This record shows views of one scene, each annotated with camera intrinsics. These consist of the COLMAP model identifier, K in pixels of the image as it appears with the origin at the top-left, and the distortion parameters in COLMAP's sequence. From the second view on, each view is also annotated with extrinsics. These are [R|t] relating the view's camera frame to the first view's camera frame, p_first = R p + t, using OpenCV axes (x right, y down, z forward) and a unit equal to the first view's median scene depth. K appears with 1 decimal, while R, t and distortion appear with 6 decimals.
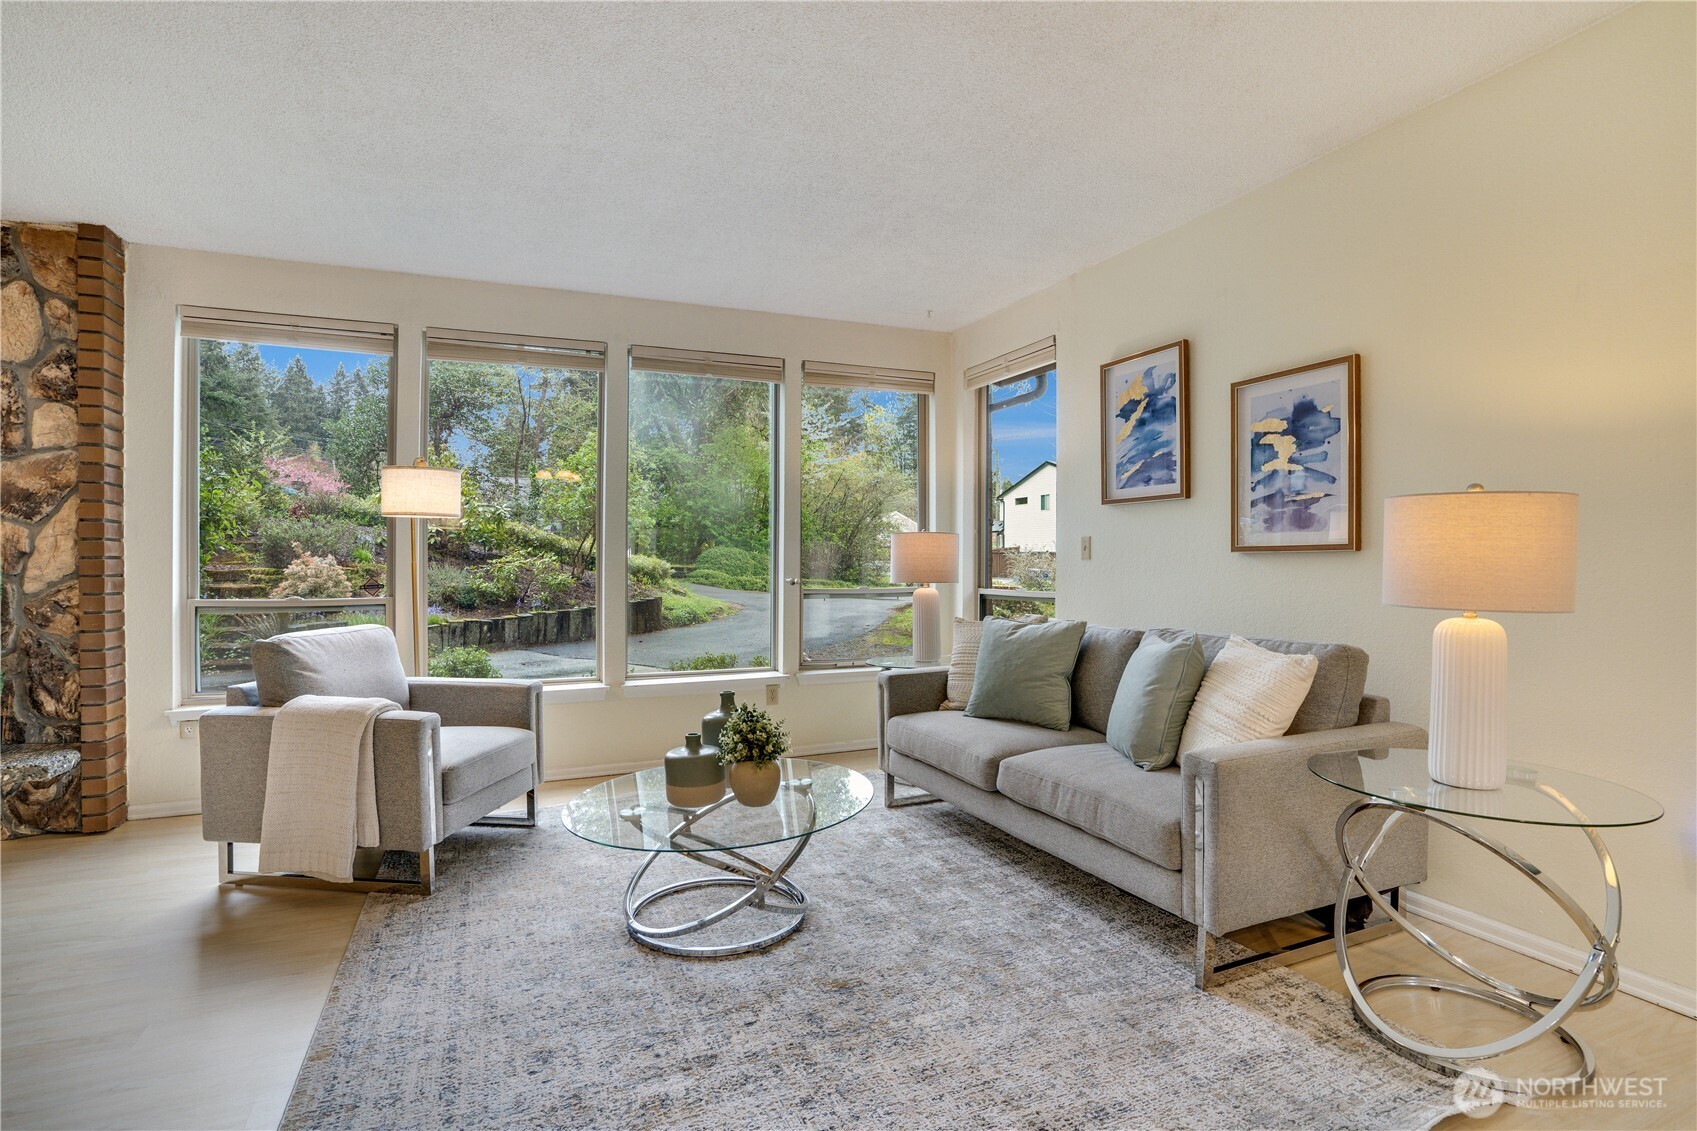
lens RADIAL K [[844.0, 0, 836.5], [0, 844.0, 564.7], [0, 0, 1]] dist [-0.058098, 0.029046]
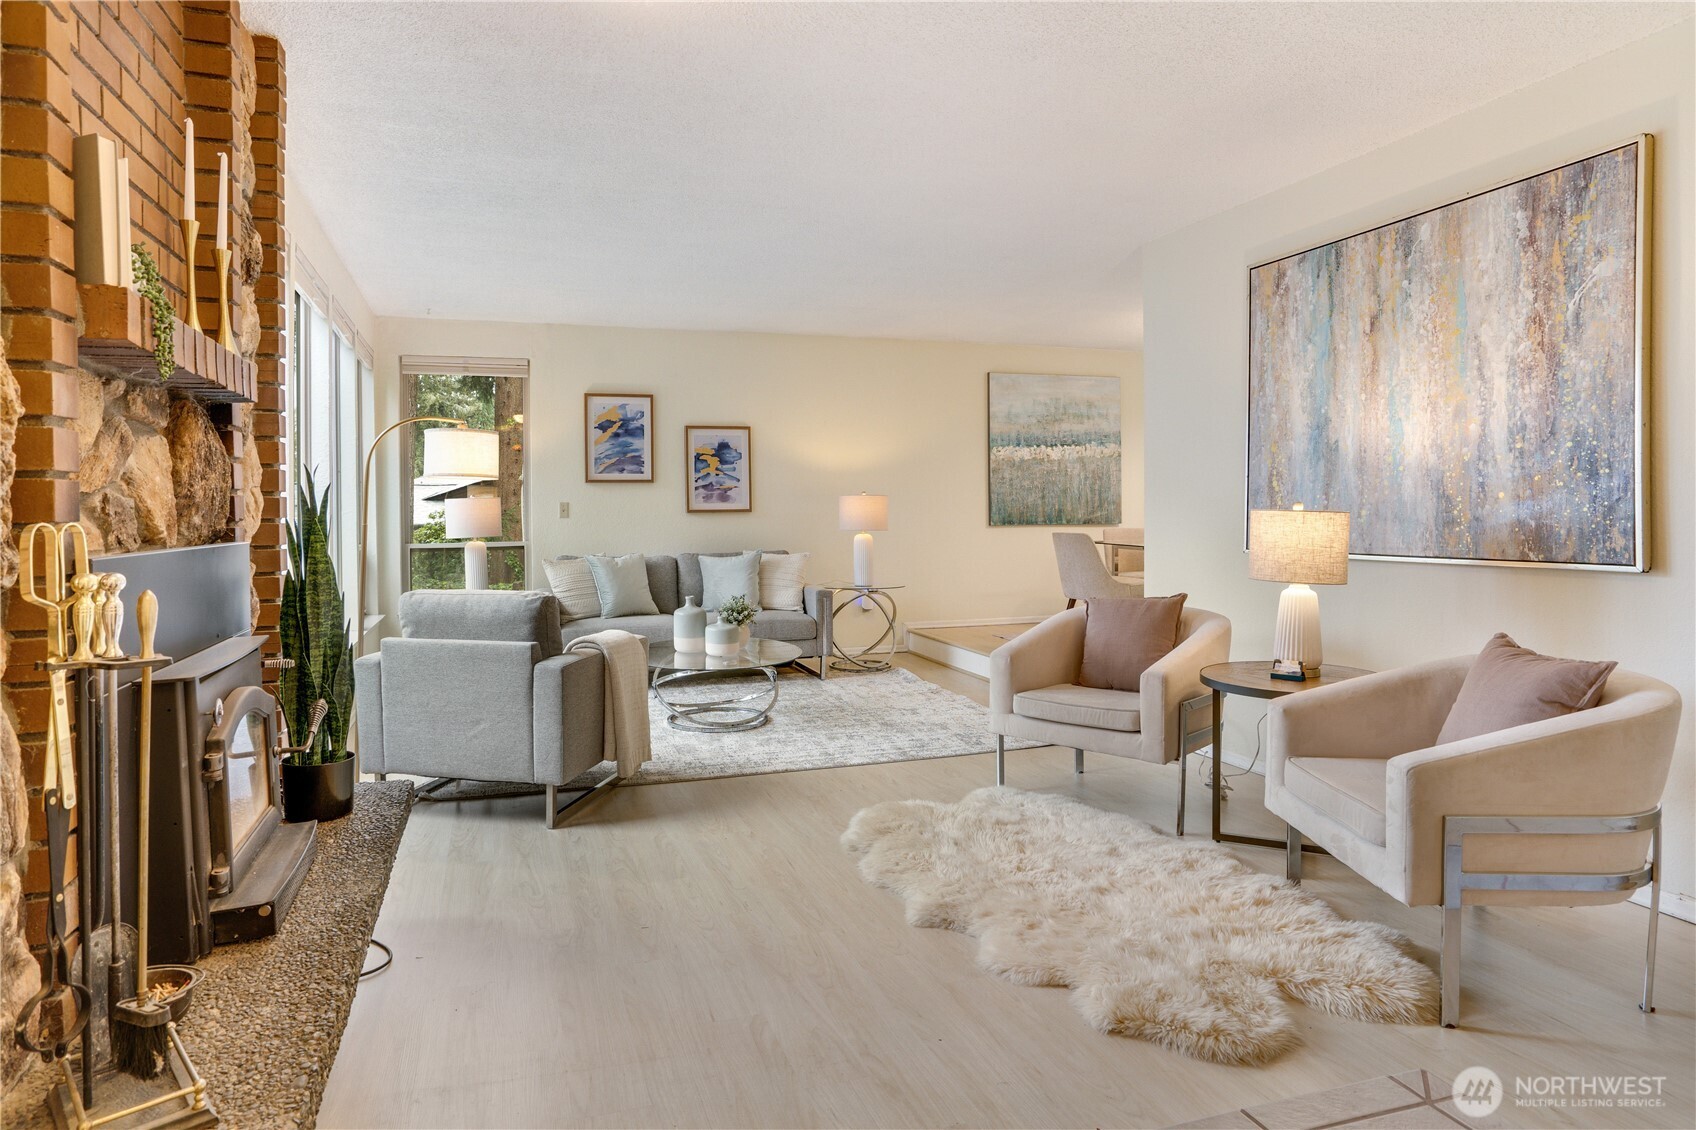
lens RADIAL K [[980.3, 0, 819.6], [0, 980.3, 518.2], [0, 0, 1]] dist [-0.016174, 0.000650]
pose [[0.087288, -0.009164, 0.996141, -1.819357], [0.013258, 0.999880, 0.008037, -0.017104], [-0.996095, 0.012505, 0.087399, 0.503247]]
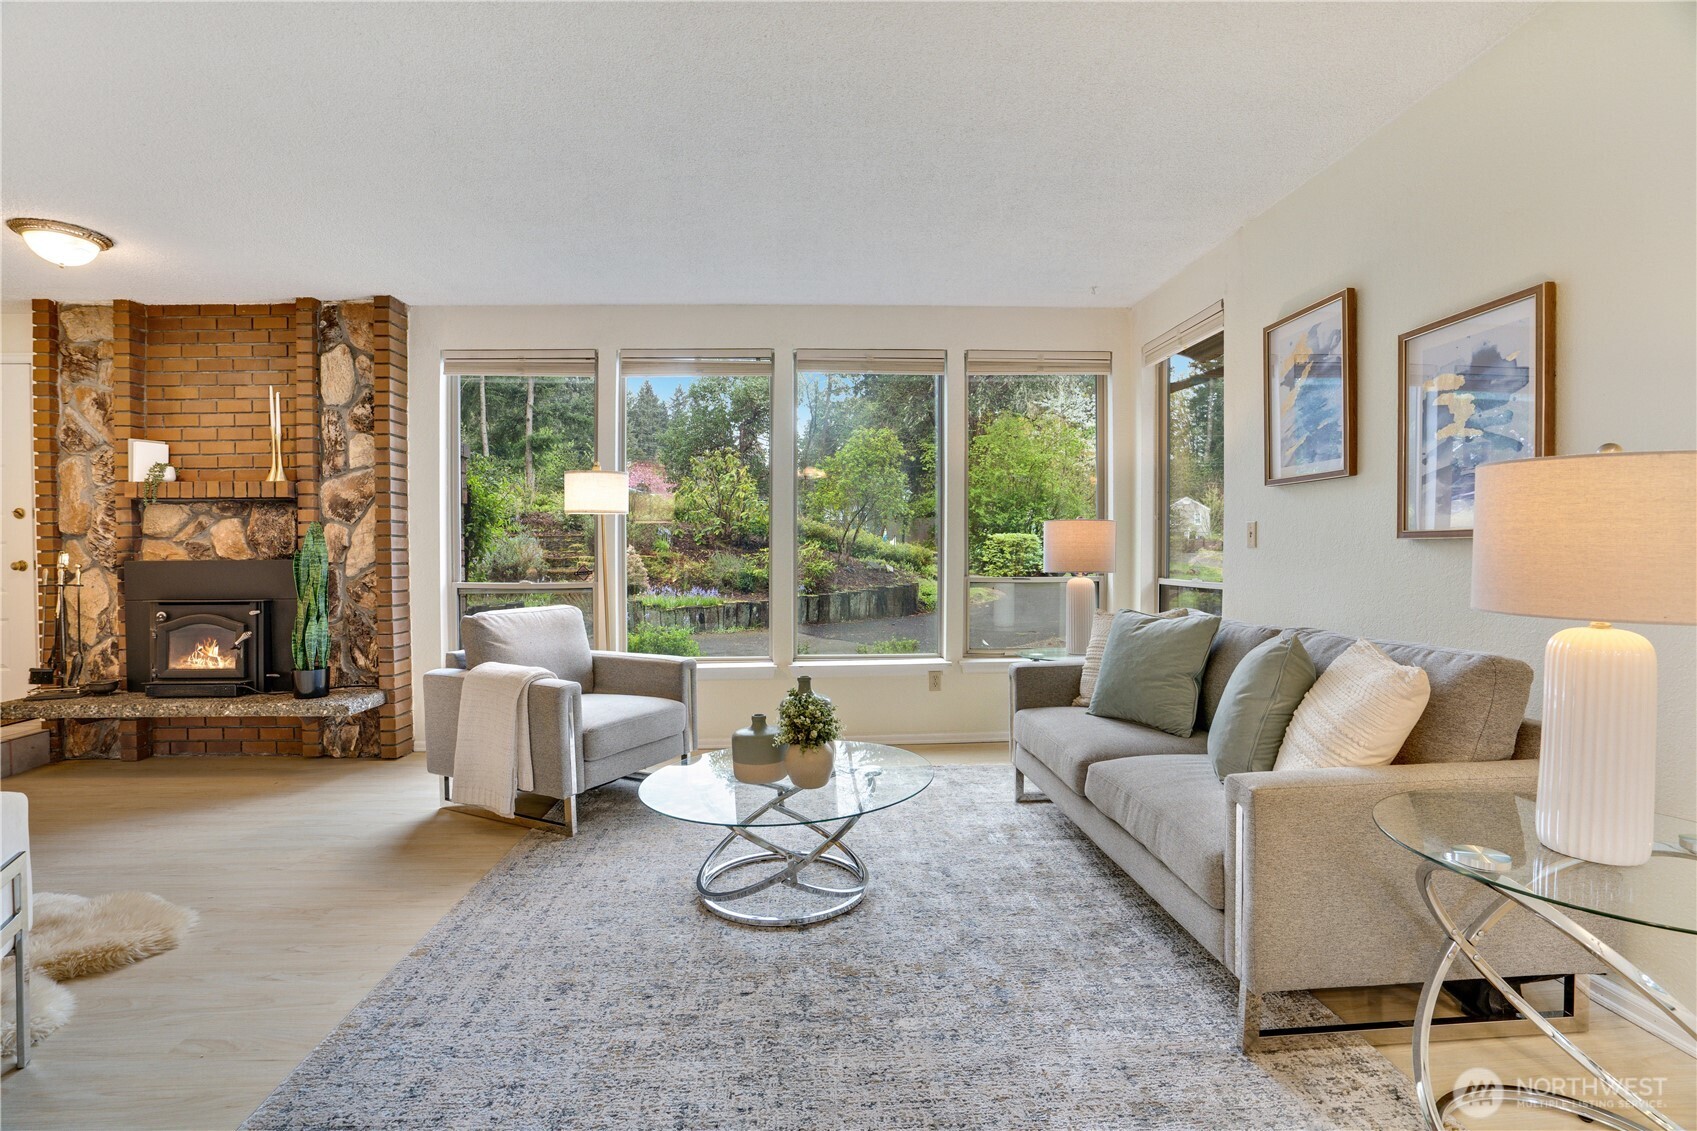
lens RADIAL K [[804.1, 0, 834.3], [0, 804.1, 565.0], [0, 0, 1]] dist [-0.065012, 0.026993]
pose [[0.937504, 0.002872, -0.347963, 0.223107], [0.002784, 0.999872, 0.015754, -0.002558], [0.347964, -0.015738, 0.937376, 0.072983]]
